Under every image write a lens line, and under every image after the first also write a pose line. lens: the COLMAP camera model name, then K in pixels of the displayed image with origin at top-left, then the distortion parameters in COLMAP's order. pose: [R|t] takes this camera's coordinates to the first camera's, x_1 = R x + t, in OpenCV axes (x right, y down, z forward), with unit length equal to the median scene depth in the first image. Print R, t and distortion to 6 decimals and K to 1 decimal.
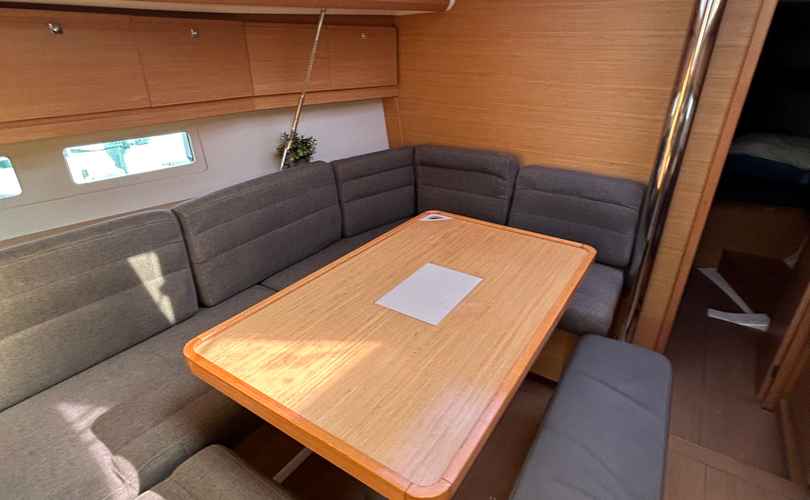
lens RADIAL K [[433.3, 0, 405.0], [0, 433.3, 250.0], [0, 0, 1]] dist [0.000759, -0.000825]
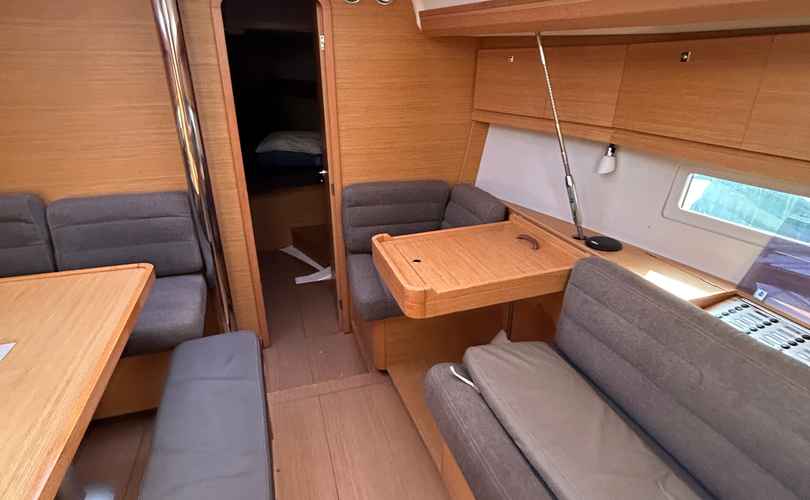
lens RADIAL K [[433.3, 0, 405.0], [0, 433.3, 250.0], [0, 0, 1]] dist [0.000759, -0.000825]
pose [[0.626817, -0.313768, 0.713198, 0.081666], [0.338150, 0.934187, 0.113797, 0.042313], [-0.701966, 0.169838, 0.691664, -0.093846]]
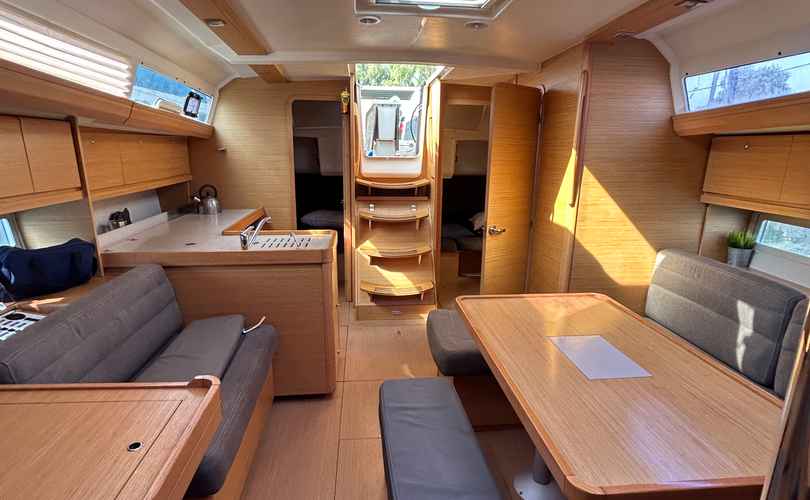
lens RADIAL K [[433.3, 0, 405.0], [0, 433.3, 250.0], [0, 0, 1]] dist [0.000759, -0.000825]
pose [[-0.771044, 0.134863, -0.622337, 0.778251], [-0.291594, 0.794052, 0.533343, -0.408855], [0.566096, 0.592700, -0.572924, 0.842994]]
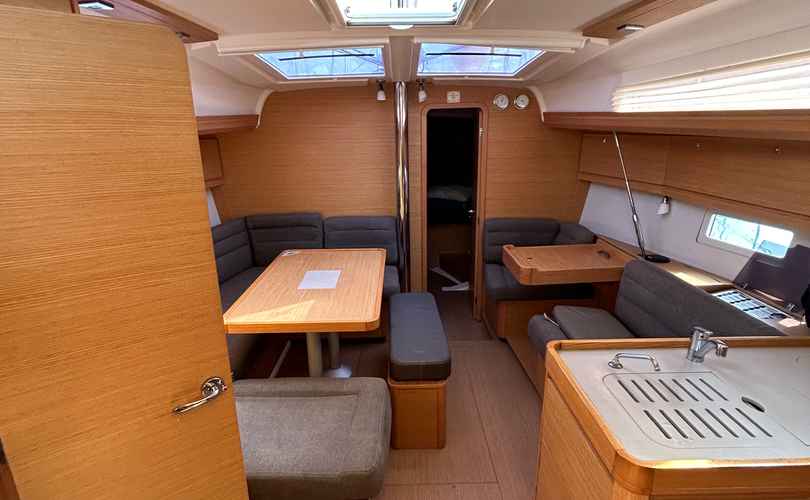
lens RADIAL K [[433.3, 0, 405.0], [0, 433.3, 250.0], [0, 0, 1]] dist [0.000759, -0.000825]
pose [[0.825643, -0.175253, 0.536284, -0.423428], [0.262110, 0.960876, -0.089529, 0.160477], [-0.499612, 0.214484, 0.839276, -0.535786]]
